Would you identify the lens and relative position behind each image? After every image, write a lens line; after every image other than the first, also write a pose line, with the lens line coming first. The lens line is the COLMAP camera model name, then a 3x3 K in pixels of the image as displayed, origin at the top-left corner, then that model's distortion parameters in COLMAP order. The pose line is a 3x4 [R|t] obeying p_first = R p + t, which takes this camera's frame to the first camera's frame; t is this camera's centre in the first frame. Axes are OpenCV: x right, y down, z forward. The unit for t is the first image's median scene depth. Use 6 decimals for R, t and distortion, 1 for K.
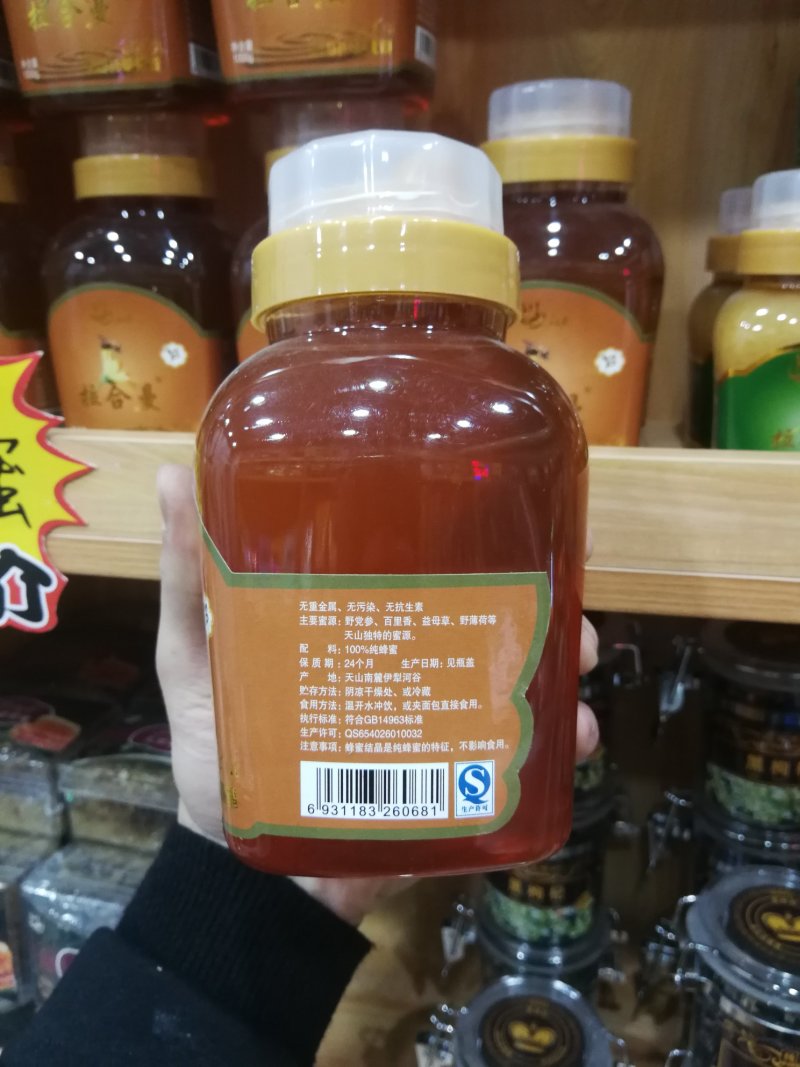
lens RADIAL K [[885.9, 0, 400.0], [0, 885.9, 533.5], [0, 0, 1]] dist [-0.006954, -0.048055]
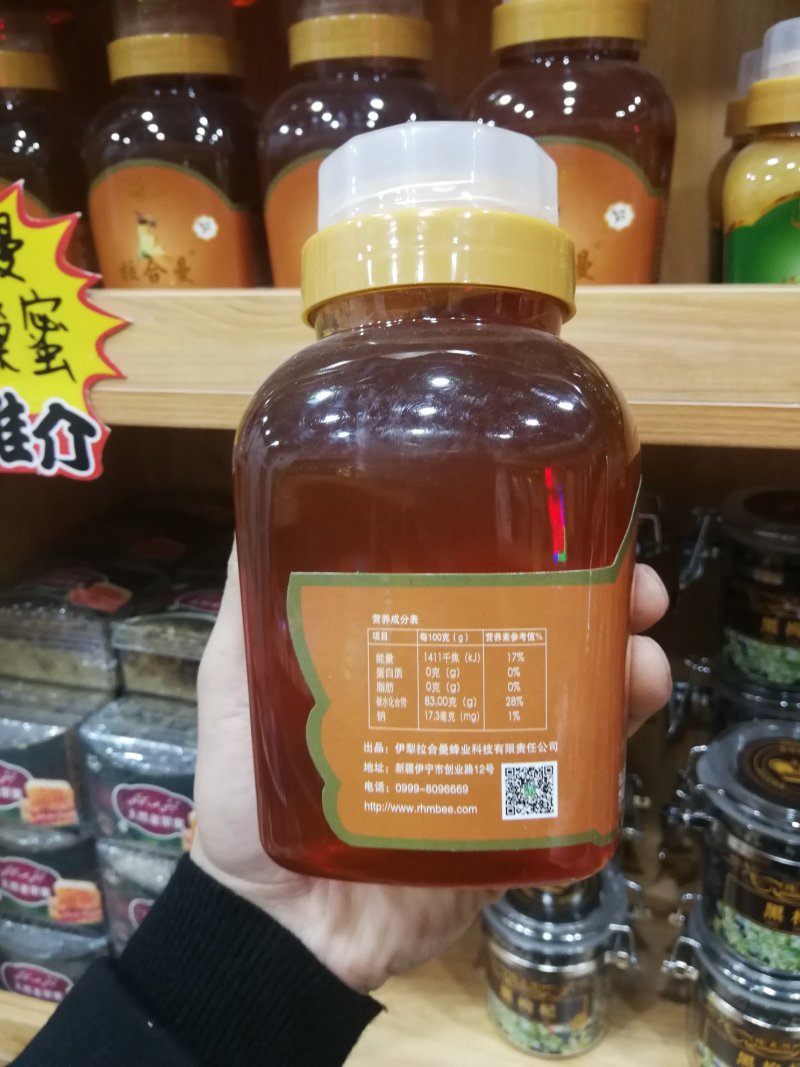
lens RADIAL K [[885.9, 0, 400.0], [0, 885.9, 533.5], [0, 0, 1]] dist [-0.006954, -0.048055]
pose [[0.998104, -0.003604, -0.061440, 0.038318], [0.008185, 0.997190, 0.074464, 0.083406], [0.060999, -0.074826, 0.995329, -0.059287]]
